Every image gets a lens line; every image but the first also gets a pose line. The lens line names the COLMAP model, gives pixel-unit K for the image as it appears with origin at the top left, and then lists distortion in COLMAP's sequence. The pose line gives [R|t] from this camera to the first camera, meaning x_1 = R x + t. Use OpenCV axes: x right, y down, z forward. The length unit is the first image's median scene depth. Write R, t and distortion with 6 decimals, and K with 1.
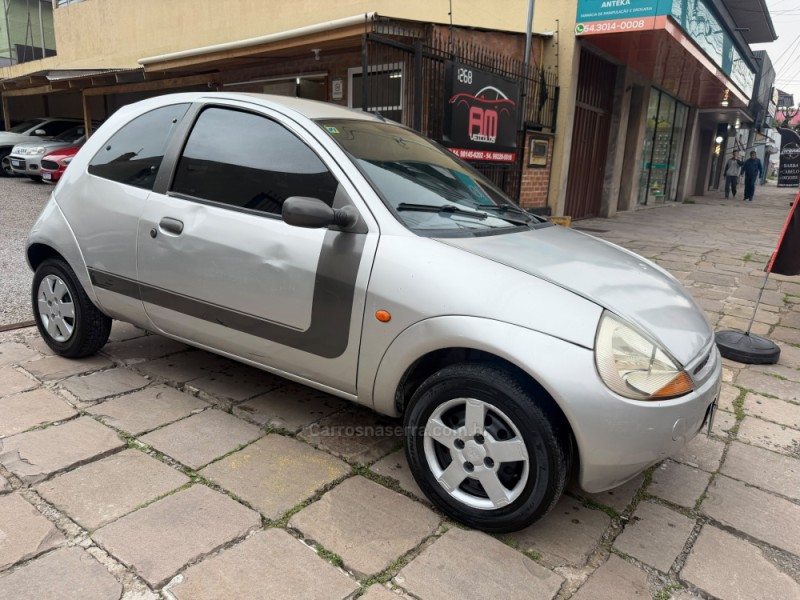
lens RADIAL K [[549.7, 0, 399.9], [0, 549.7, 301.6], [0, 0, 1]] dist [0.000030, -0.006916]
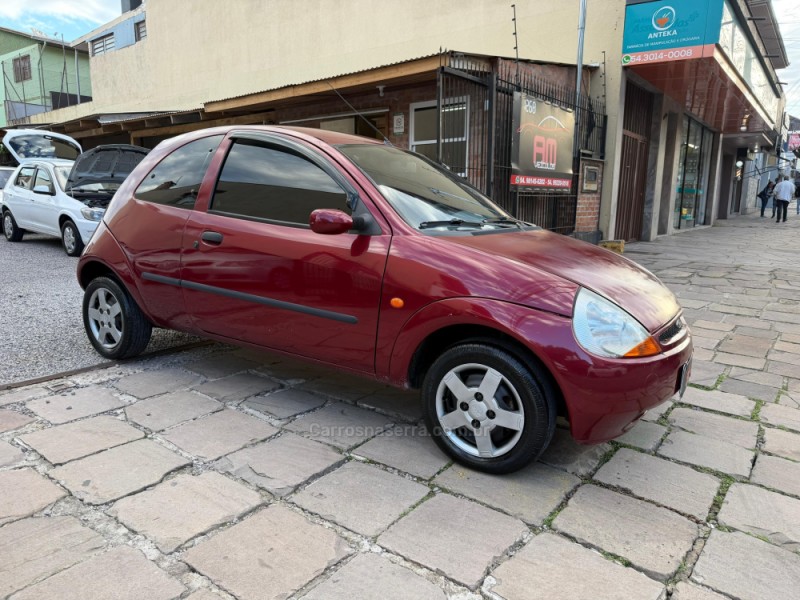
lens RADIAL K [[546.9, 0, 399.1], [0, 546.9, 301.8], [0, 0, 1]] dist [0.011142, -0.015073]
pose [[0.999636, -0.024670, -0.010891, -0.099979], [0.023993, 0.998002, -0.058451, 0.008480], [0.012311, 0.058168, 0.998231, -0.007796]]
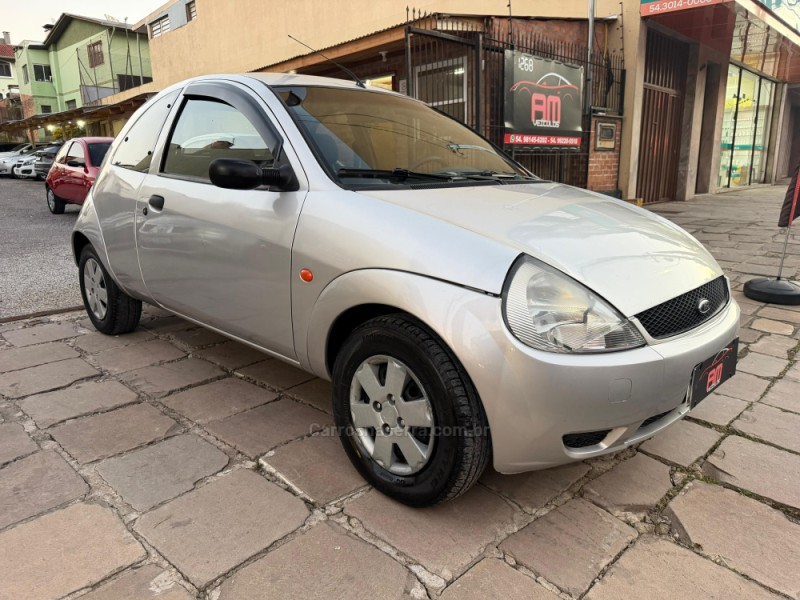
lens RADIAL K [[552.9, 0, 403.1], [0, 552.9, 299.3], [0, 0, 1]] dist [-0.015561, 0.012298]
pose [[0.990604, -0.025946, -0.134277, 0.014295], [0.024155, 0.999596, -0.014947, 0.032111], [0.134610, 0.011563, 0.990831, -0.040037]]
